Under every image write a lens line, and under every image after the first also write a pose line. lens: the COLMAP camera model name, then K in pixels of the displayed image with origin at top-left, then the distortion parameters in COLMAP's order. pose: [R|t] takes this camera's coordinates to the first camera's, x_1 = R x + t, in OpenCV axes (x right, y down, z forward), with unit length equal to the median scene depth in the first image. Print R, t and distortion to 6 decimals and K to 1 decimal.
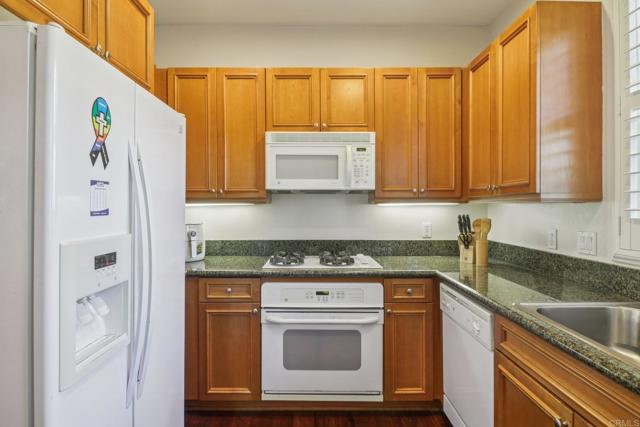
lens RADIAL K [[370.8, 0, 316.7], [0, 370.8, 206.0], [0, 0, 1]] dist [0.000918, -0.000087]
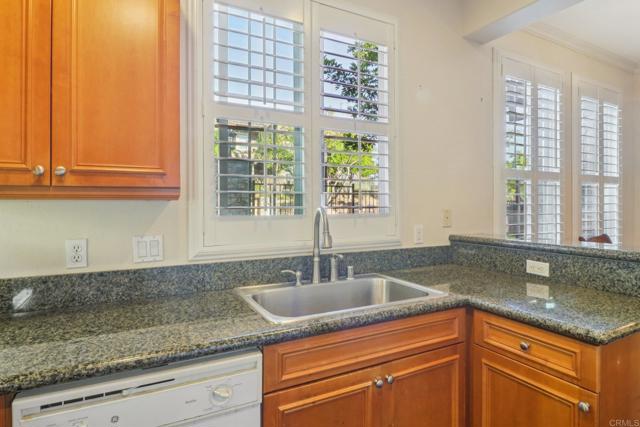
lens RADIAL K [[363.3, 0, 320.8], [0, 363.3, 211.5], [0, 0, 1]] dist [0.001820, -0.000703]
pose [[-0.465784, -0.032140, 0.884315, -0.180756], [-0.004743, 0.999417, 0.033825, -0.014978], [-0.884886, 0.011561, -0.465665, 0.979789]]
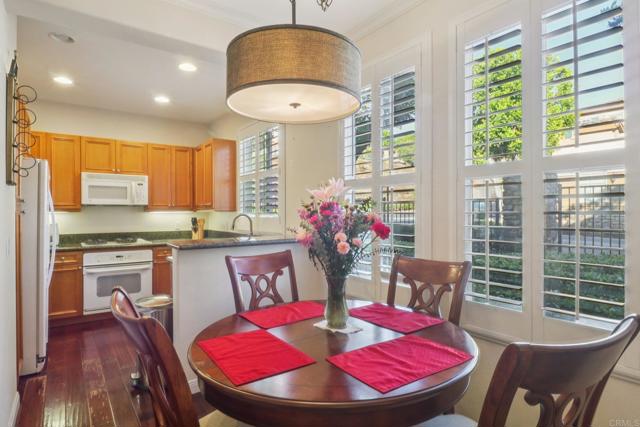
lens RADIAL K [[363.3, 0, 320.8], [0, 363.3, 211.5], [0, 0, 1]] dist [0.001820, -0.000703]
pose [[0.820177, 0.000033, 0.572110, -0.202608], [0.003018, 0.999986, -0.004383, 0.002152], [-0.572102, 0.005322, 0.820165, -1.157515]]
